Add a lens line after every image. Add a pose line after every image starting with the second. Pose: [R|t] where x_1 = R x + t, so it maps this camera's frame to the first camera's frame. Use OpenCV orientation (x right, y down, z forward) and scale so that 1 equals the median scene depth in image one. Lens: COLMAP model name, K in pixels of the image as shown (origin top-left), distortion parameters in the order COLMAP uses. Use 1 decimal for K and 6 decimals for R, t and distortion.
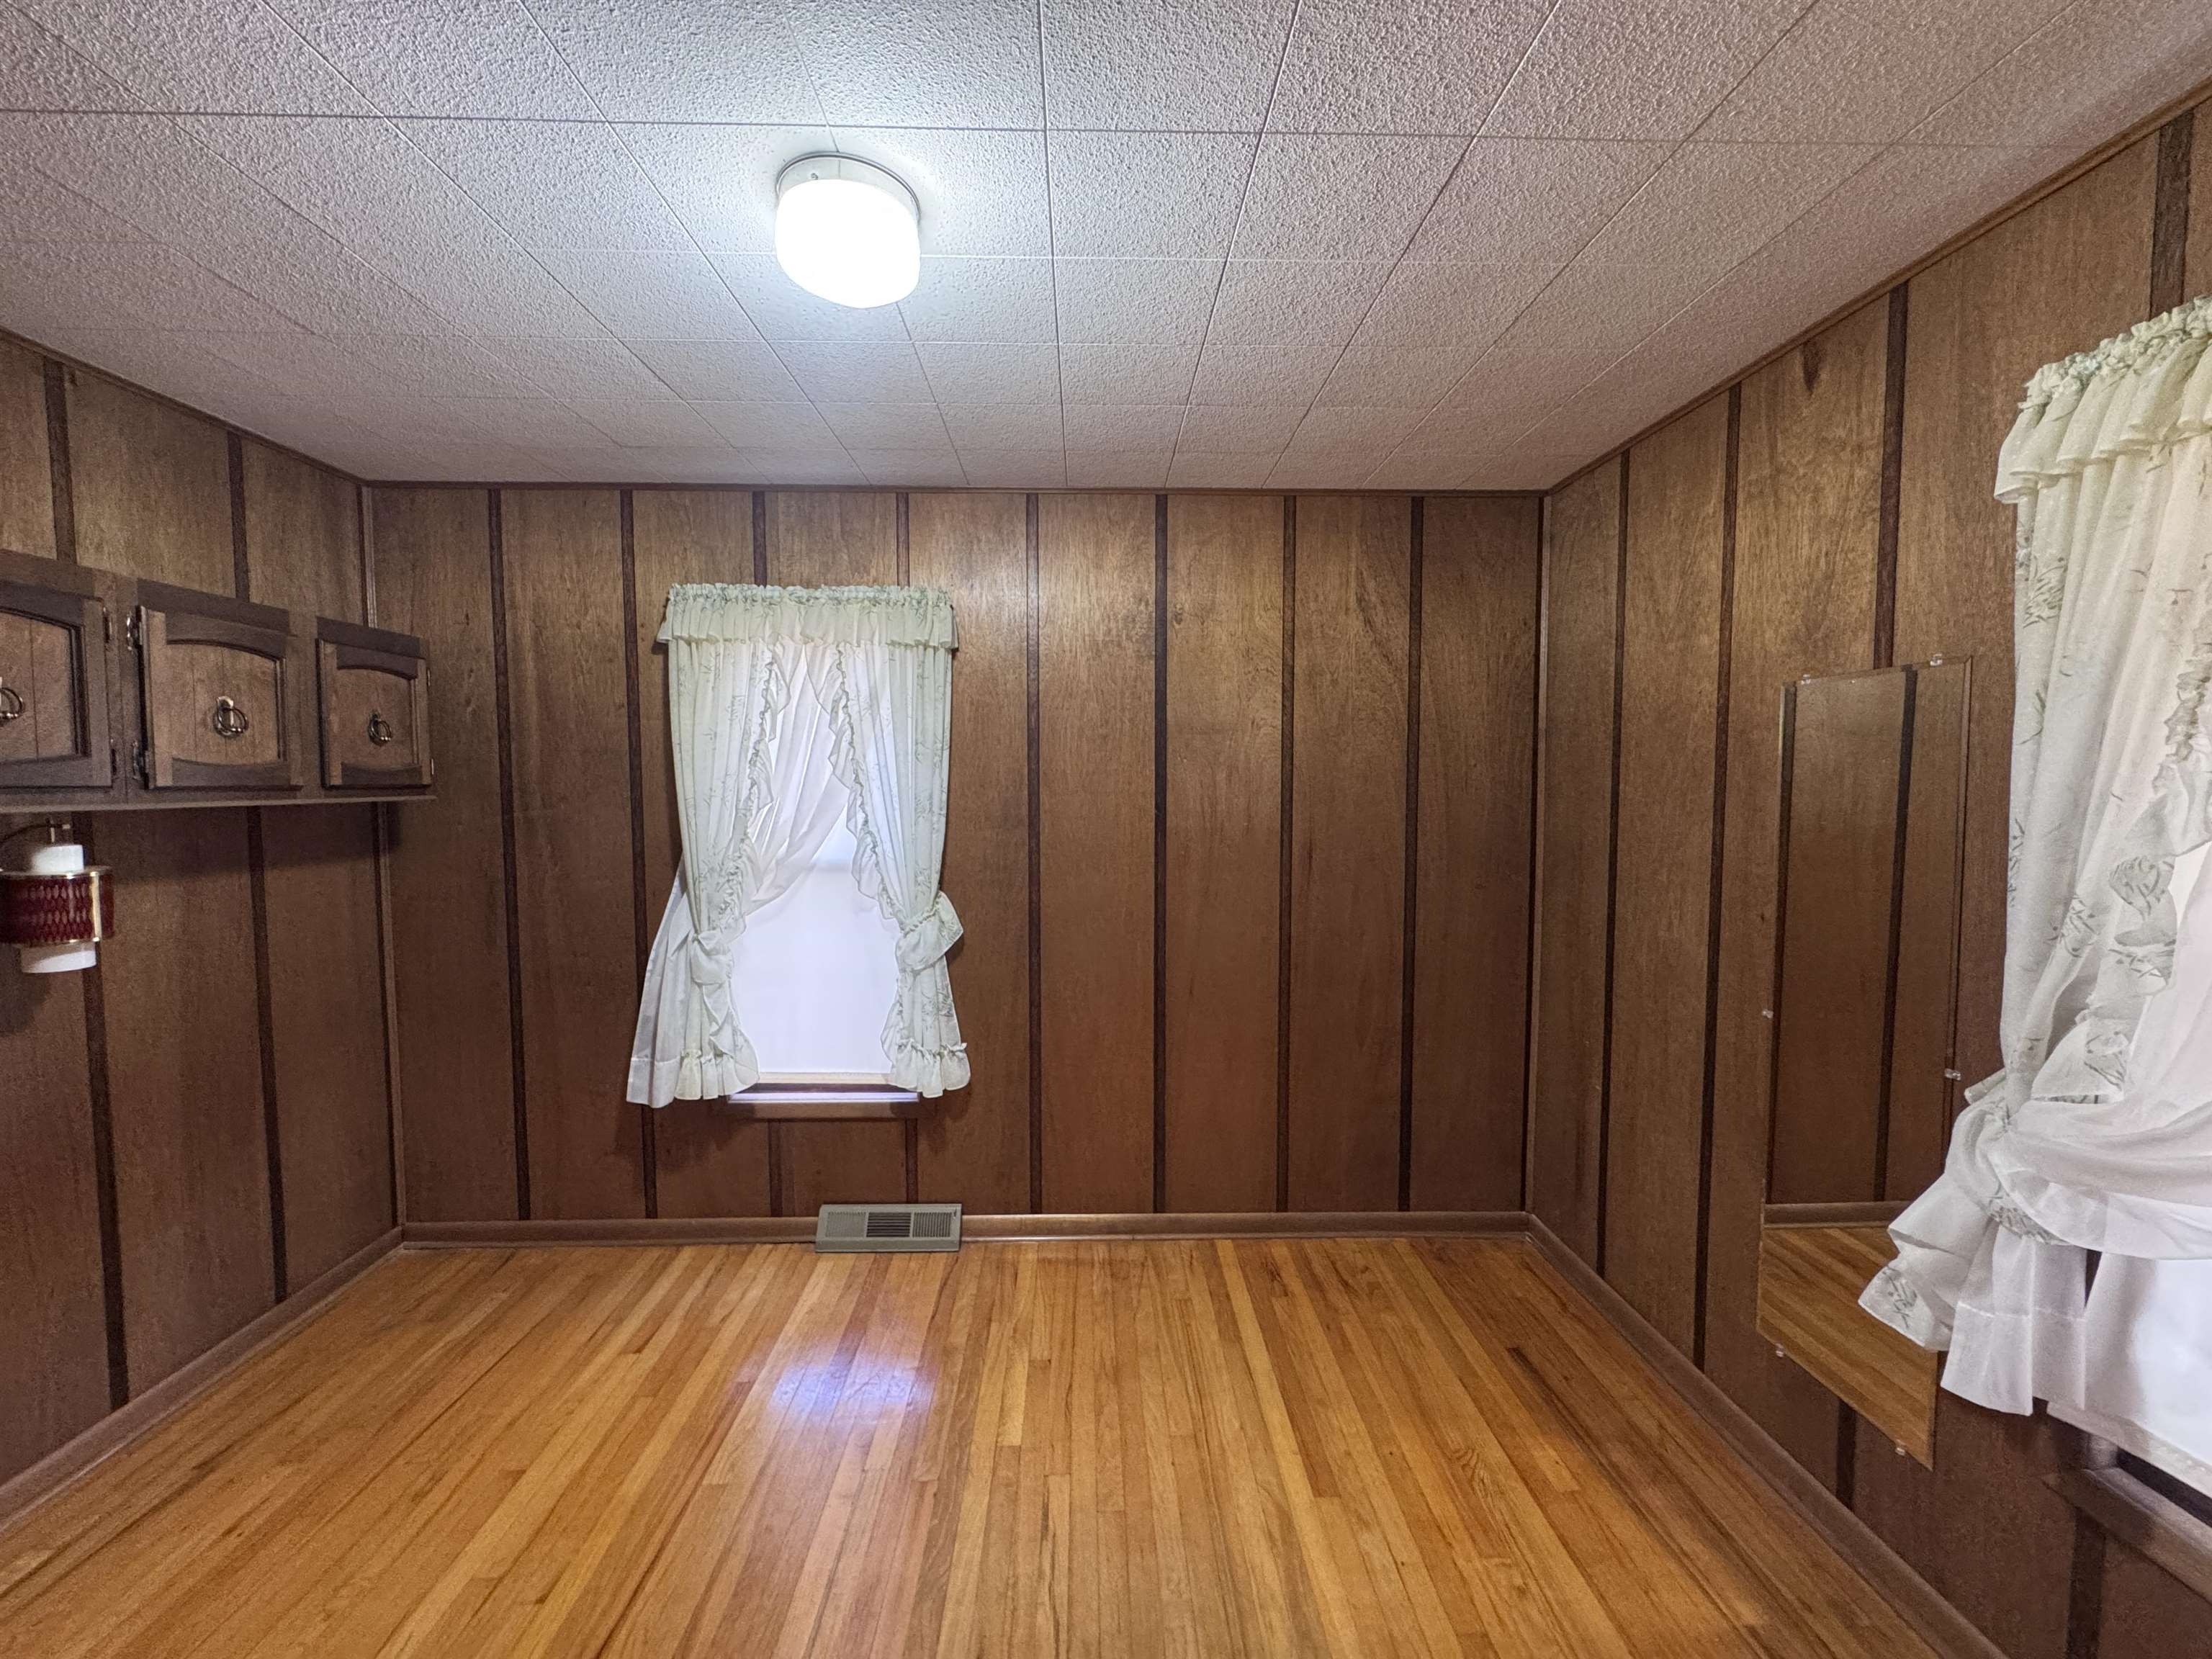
lens RADIAL K [[887.0, 0, 1107.7], [0, 887.0, 830.7], [0, 0, 1]] dist [-0.002121, 0.000101]
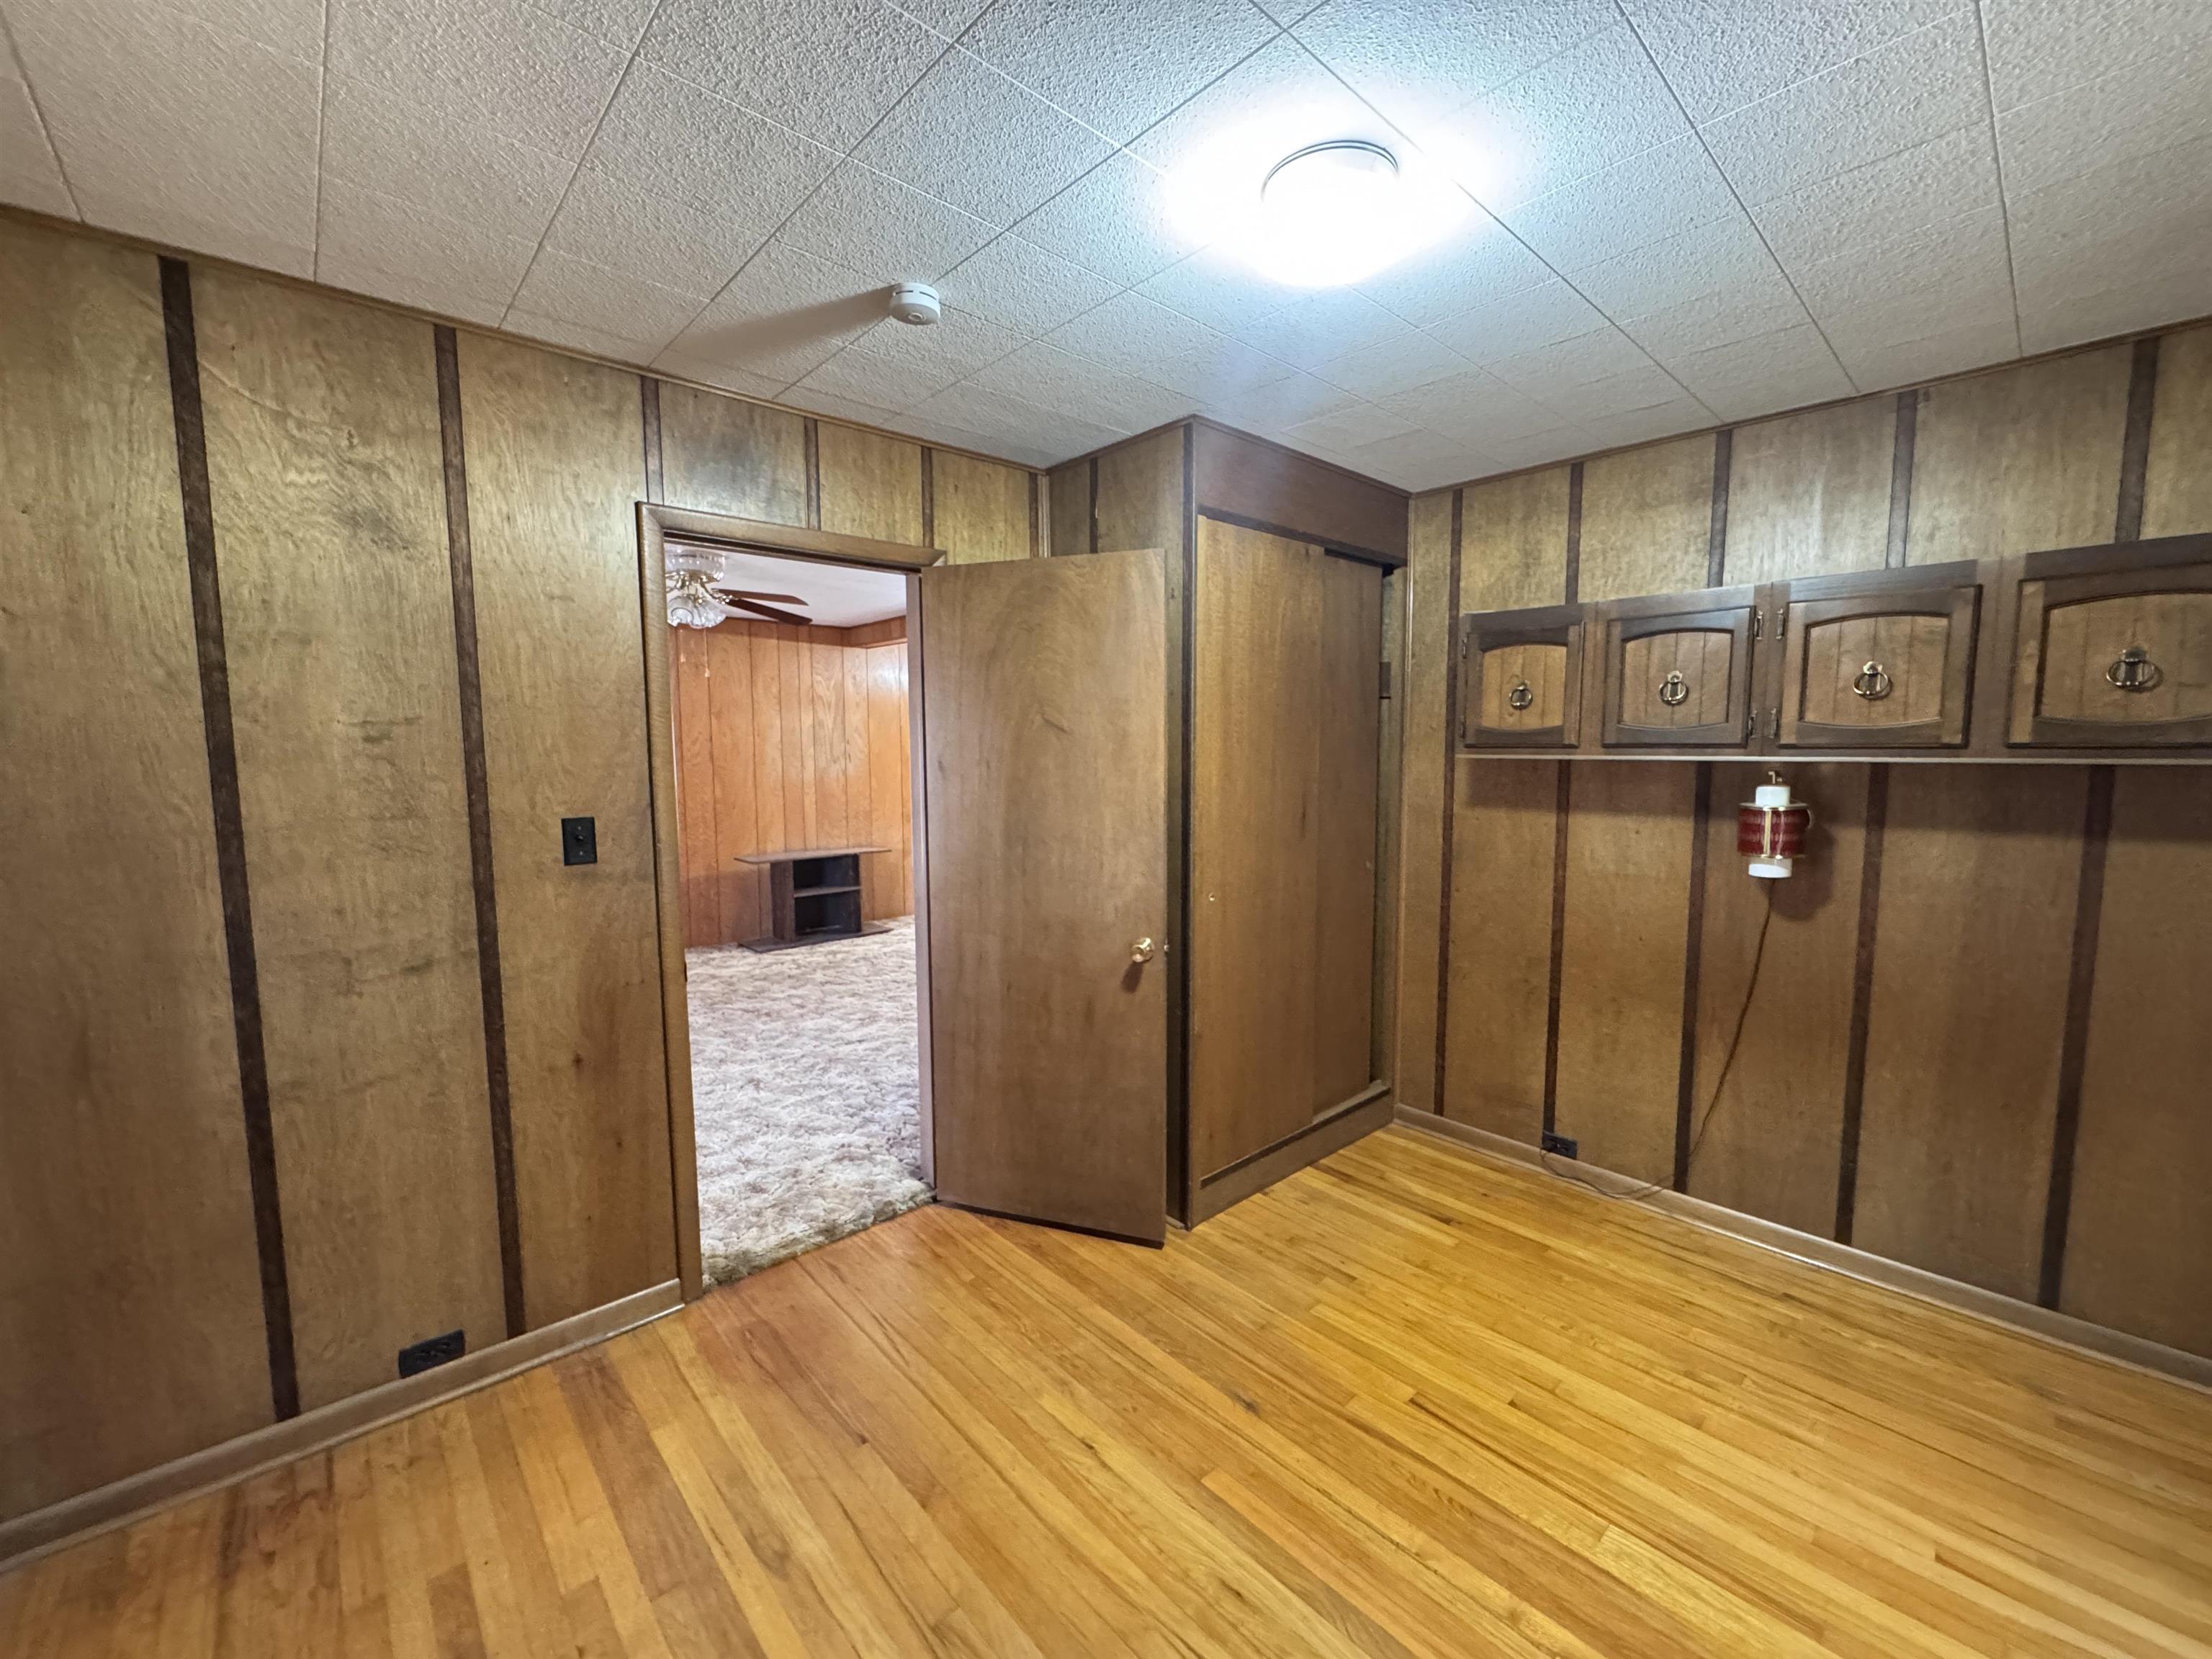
lens RADIAL K [[887.0, 0, 1108.4], [0, 887.0, 825.9], [0, 0, 1]] dist [-0.002121, 0.000101]
pose [[-0.759186, 0.061642, -0.647949, 0.397055], [-0.034244, 0.990344, 0.134338, -0.056660], [0.649973, 0.124176, -0.749744, 1.068387]]
